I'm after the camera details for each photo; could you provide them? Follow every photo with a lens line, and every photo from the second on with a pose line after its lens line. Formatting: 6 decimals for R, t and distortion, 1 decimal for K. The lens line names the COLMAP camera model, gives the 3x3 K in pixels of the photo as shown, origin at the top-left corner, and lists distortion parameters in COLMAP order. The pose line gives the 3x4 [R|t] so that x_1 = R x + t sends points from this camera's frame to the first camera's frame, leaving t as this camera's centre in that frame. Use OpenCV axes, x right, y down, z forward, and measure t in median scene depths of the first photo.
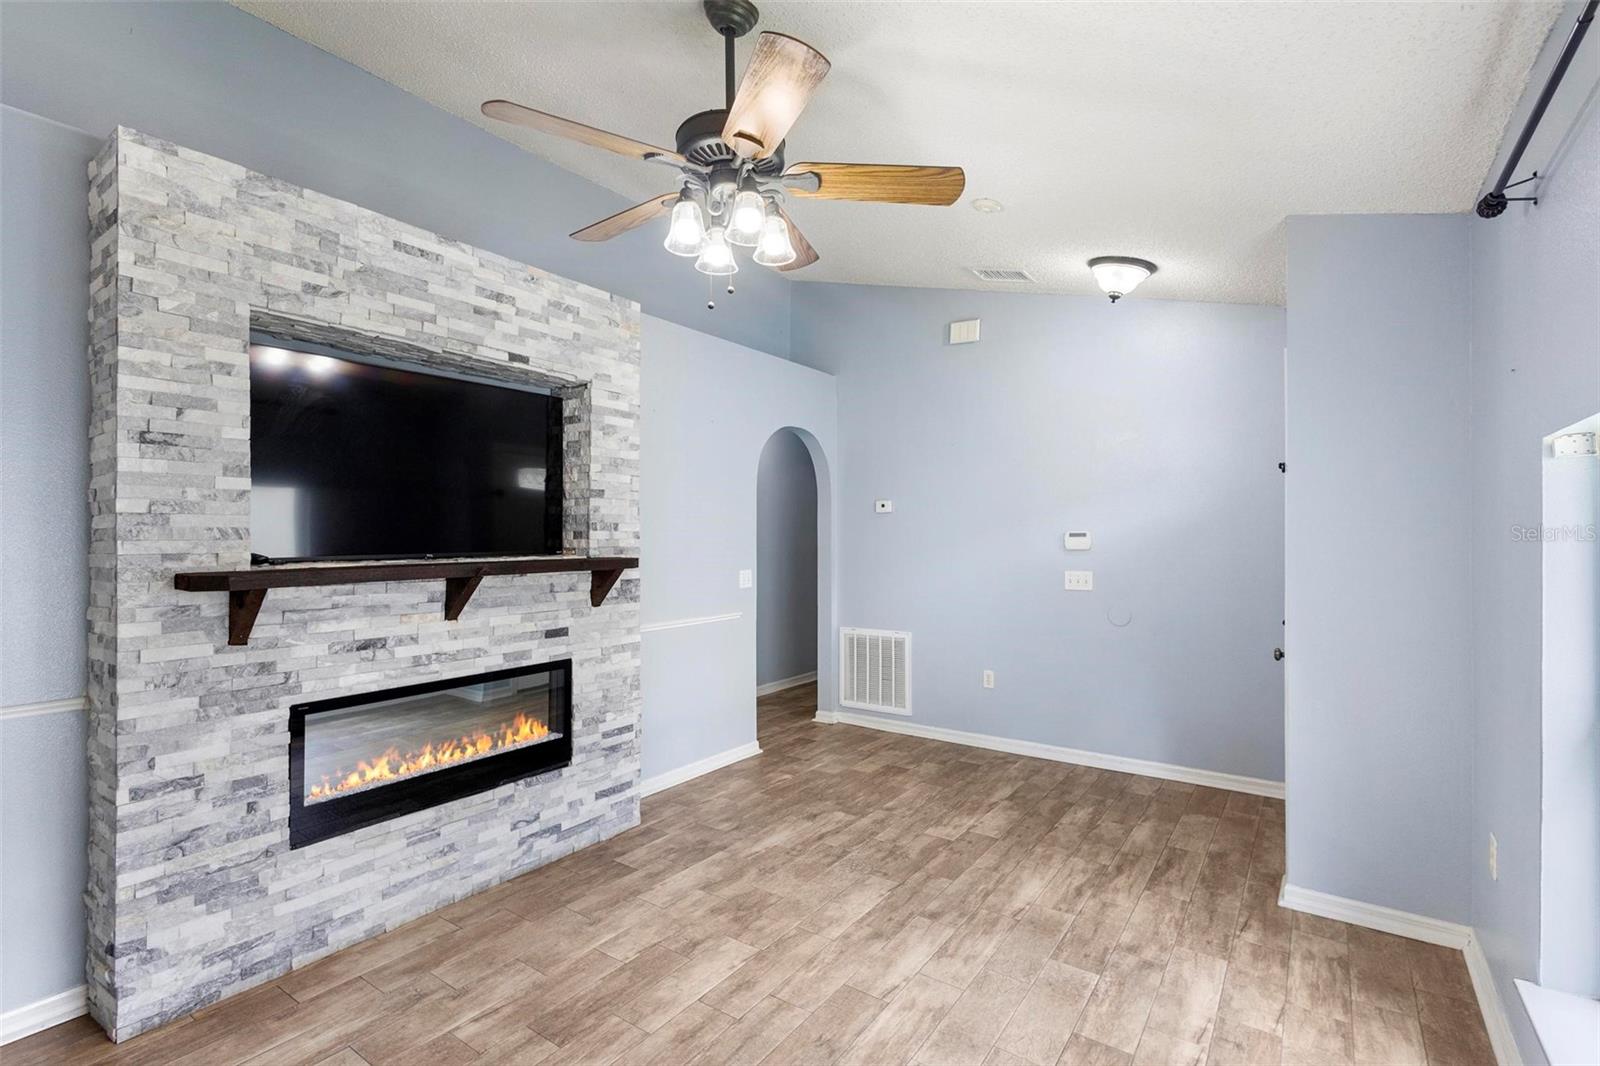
lens RADIAL K [[744.1, 0, 795.1], [0, 744.1, 528.3], [0, 0, 1]] dist [0.006239, -0.000302]
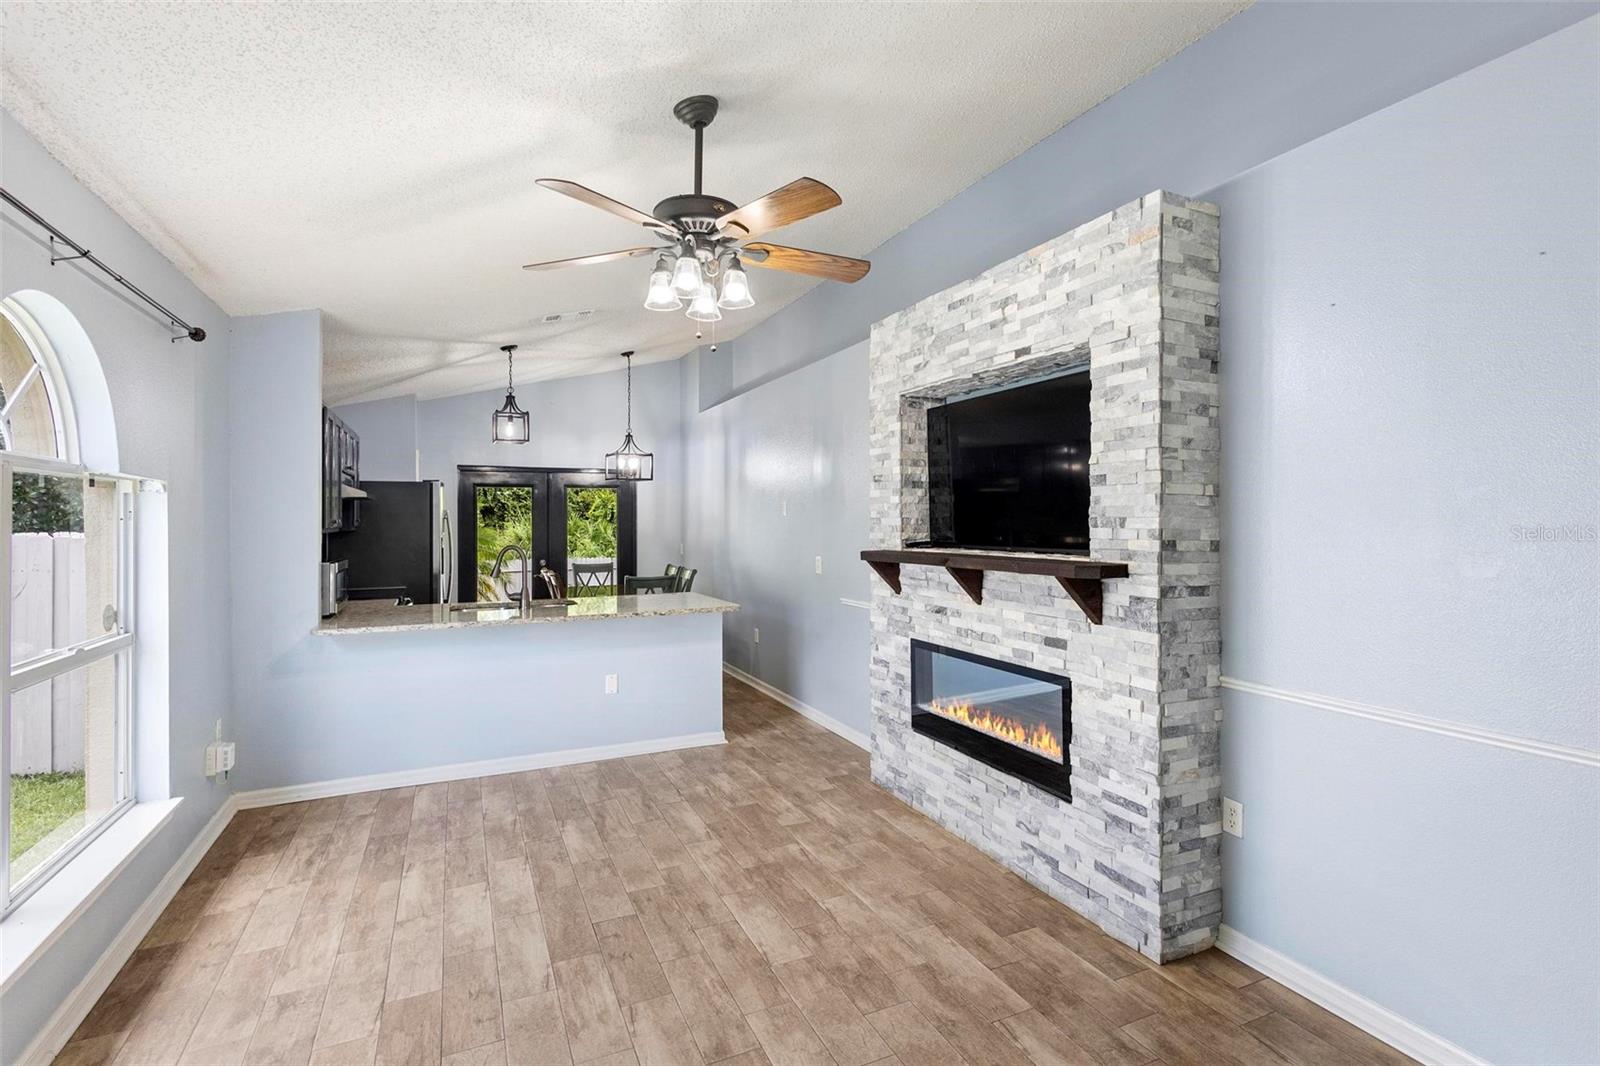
lens RADIAL K [[759.5, 0, 803.7], [0, 759.5, 513.6], [0, 0, 1]] dist [0.010716, 0.000042]
pose [[-0.499865, -0.005081, -0.866089, 0.654964], [0.012390, 0.999839, -0.013016, -0.005614], [0.866015, -0.017237, -0.499721, 1.274184]]
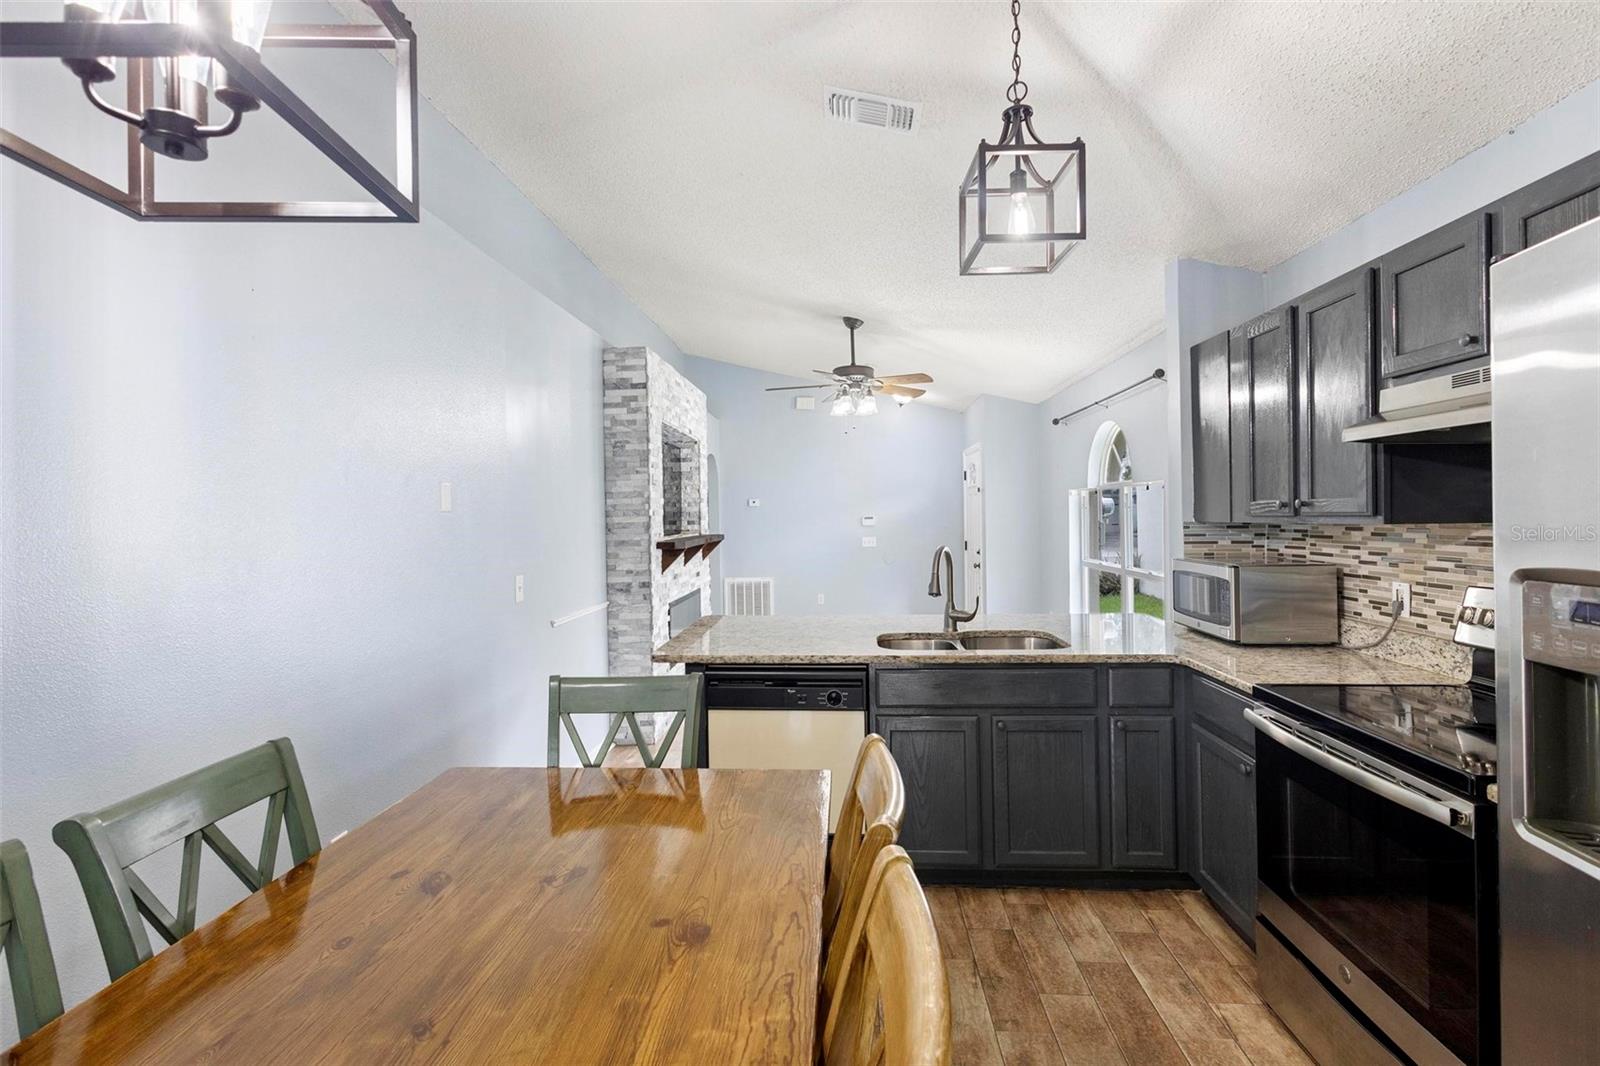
lens RADIAL K [[742.4, 0, 793.6], [0, 742.4, 515.0], [0, 0, 1]] dist [0.009309, 0.000023]
pose [[0.857228, -0.014075, 0.514744, -1.161017], [0.012299, 0.999901, 0.006859, -0.022322], [-0.514790, 0.000451, 0.857316, -0.809394]]
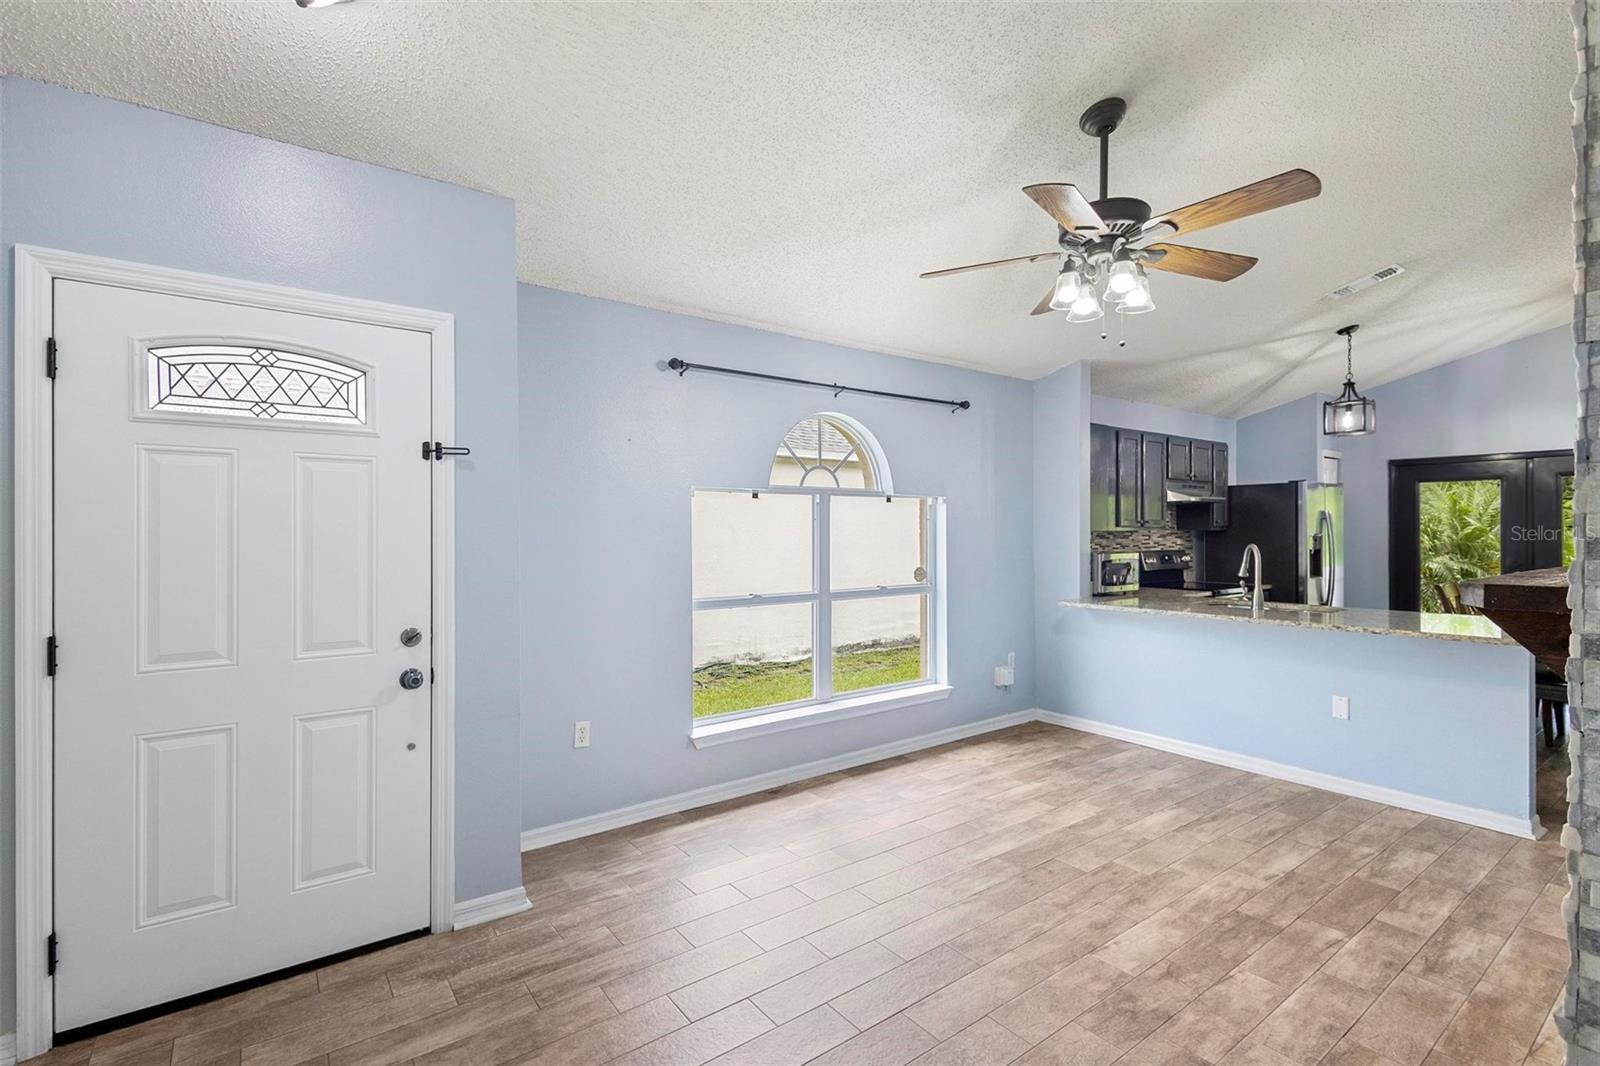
lens RADIAL K [[736.4, 0, 800.0], [0, 736.4, 533.0], [0, 0, 1]] dist [0.016089, -0.004282]
pose [[-0.951662, 0.000646, 0.307147, 0.014938], [-0.000780, 0.999989, -0.004521, 0.015845], [-0.307147, -0.004542, -0.951651, 1.690487]]
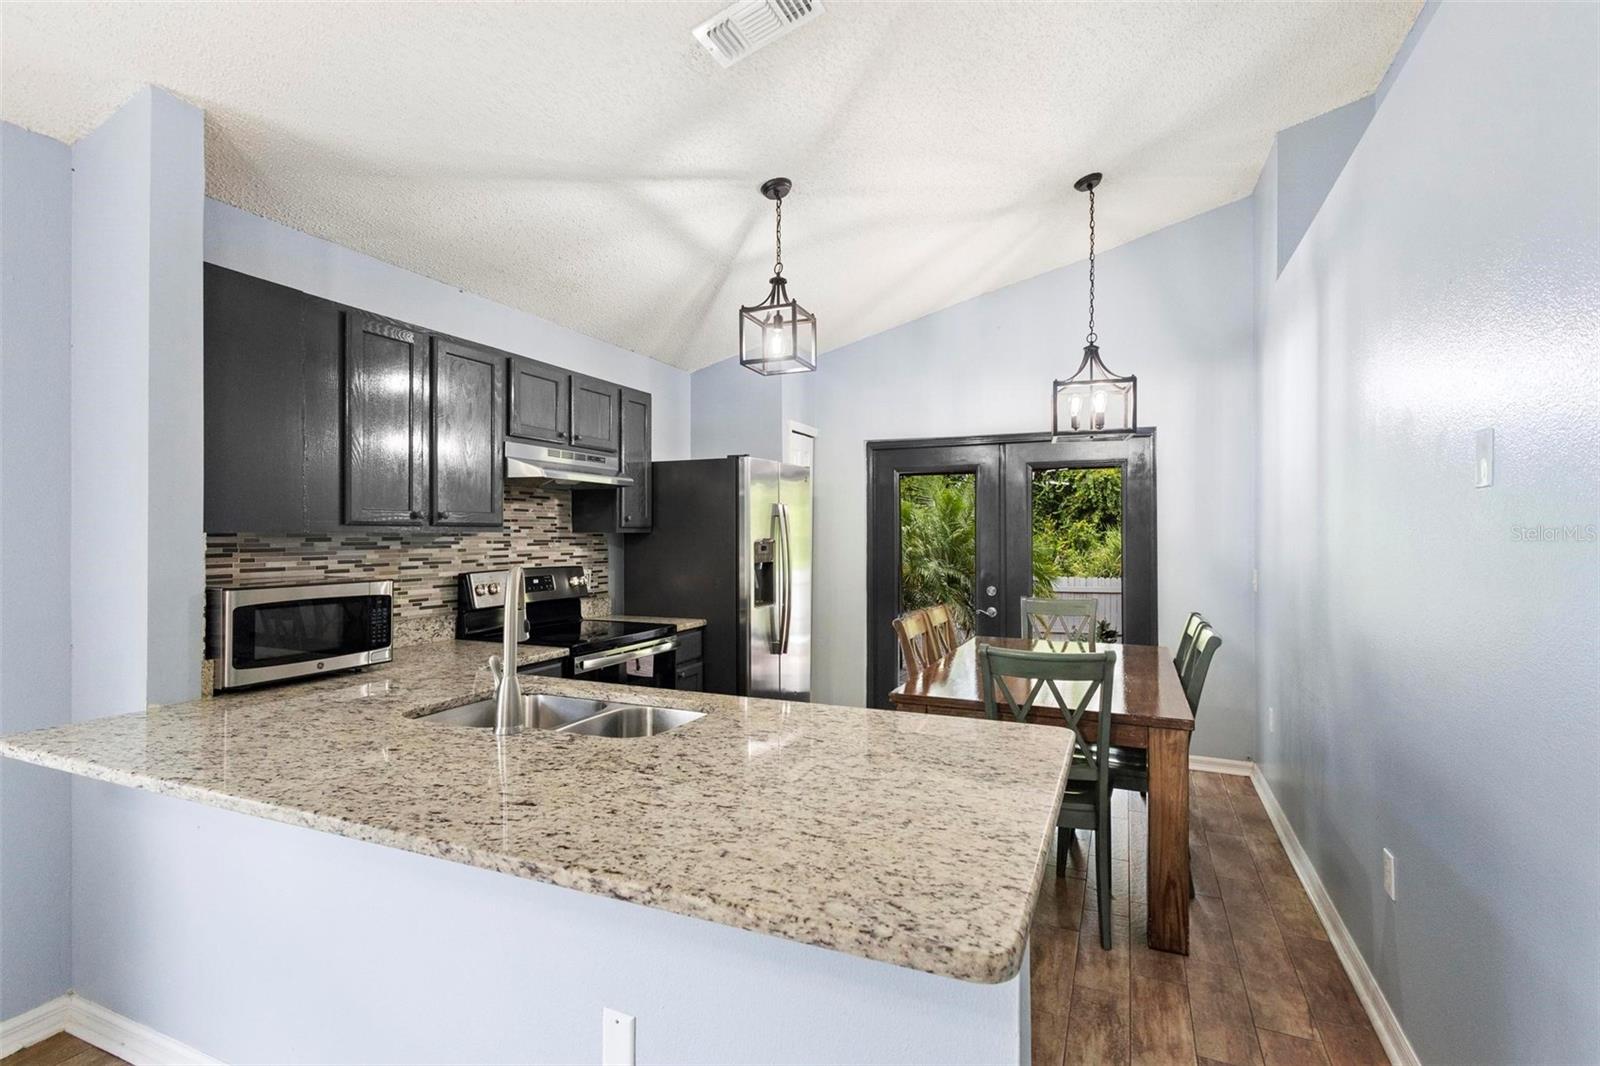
lens RADIAL K [[753.2, 0, 794.6], [0, 753.2, 527.4], [0, 0, 1]] dist [0.008855, -0.000182]
pose [[-0.980355, -0.002141, -0.197228, -0.500583], [0.001093, 0.999867, -0.016287, 0.009706], [0.197236, -0.016183, -0.980222, 0.637369]]
